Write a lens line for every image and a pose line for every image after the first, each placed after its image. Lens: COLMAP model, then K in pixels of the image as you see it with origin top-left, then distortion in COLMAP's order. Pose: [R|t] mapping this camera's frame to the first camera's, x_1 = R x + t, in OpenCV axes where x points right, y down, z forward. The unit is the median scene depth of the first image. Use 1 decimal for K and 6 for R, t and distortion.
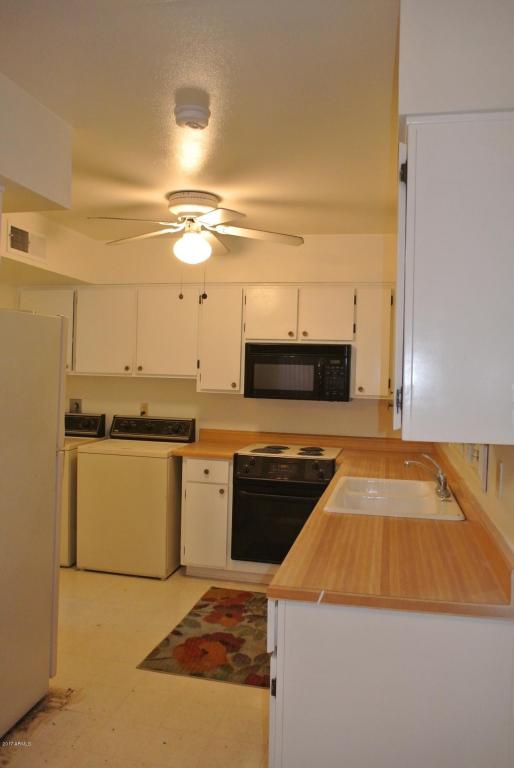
lens RADIAL K [[603.9, 0, 257.0], [0, 603.9, 384.0], [0, 0, 1]] dist [-0.083278, 0.065523]
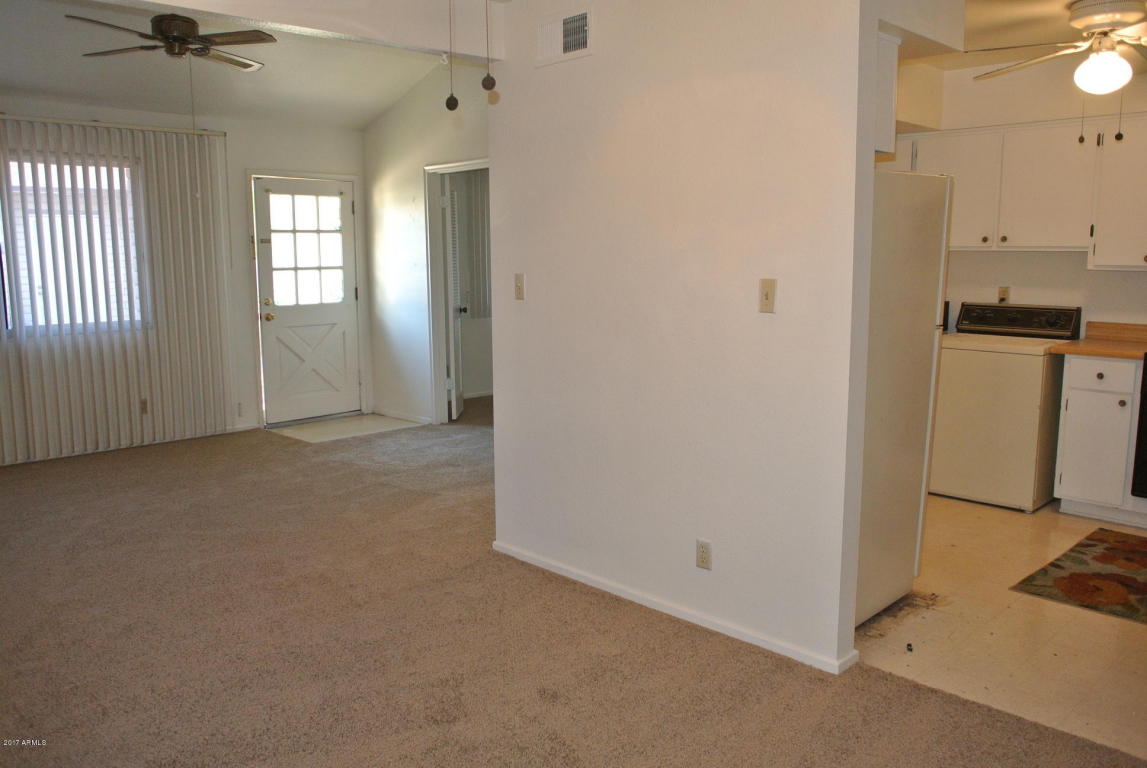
lens RADIAL K [[902.0, 0, 577.9], [0, 902.0, 389.7], [0, 0, 1]] dist [-0.083278, 0.065523]
pose [[0.840043, 0.053299, -0.539896, -0.035468], [0.015290, 0.992441, 0.121764, 0.019421], [0.542304, -0.110542, 0.832878, -0.255221]]
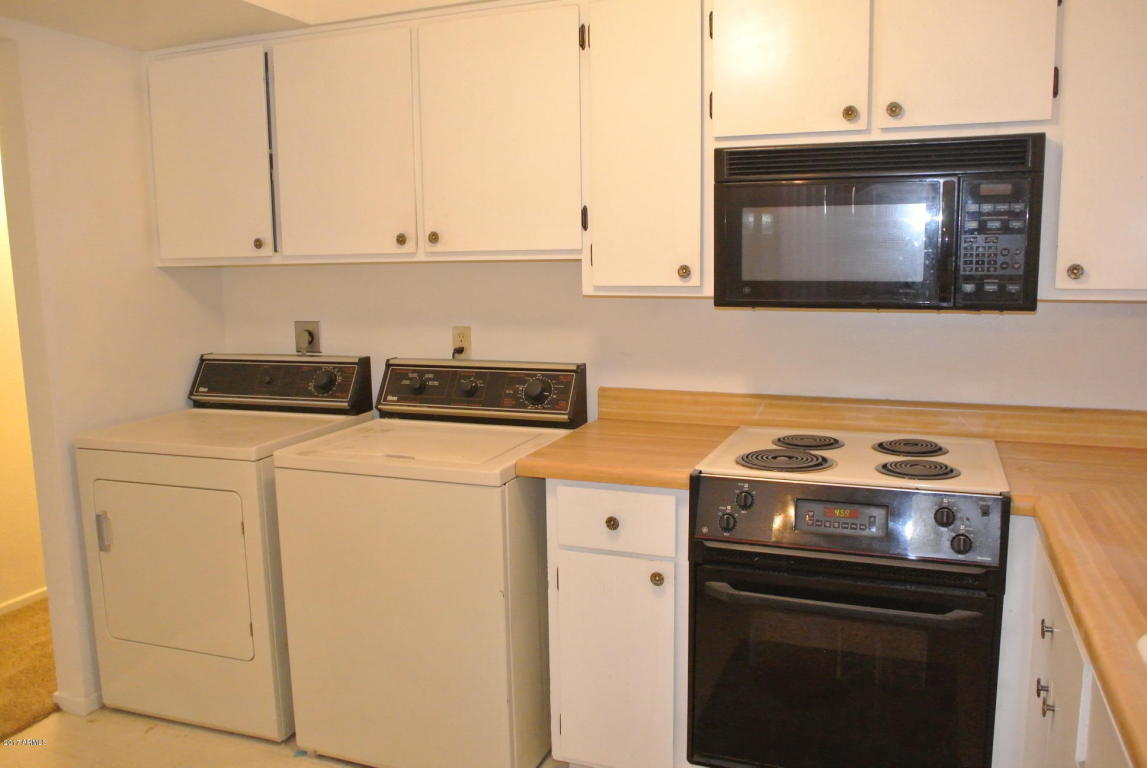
lens RADIAL K [[902.0, 0, 577.9], [0, 902.0, 389.7], [0, 0, 1]] dist [-0.083278, 0.065523]
pose [[0.988566, -0.019014, -0.149587, -0.023234], [0.037488, 0.991862, 0.121673, 0.003854], [0.146057, -0.125890, 0.981234, 0.481642]]
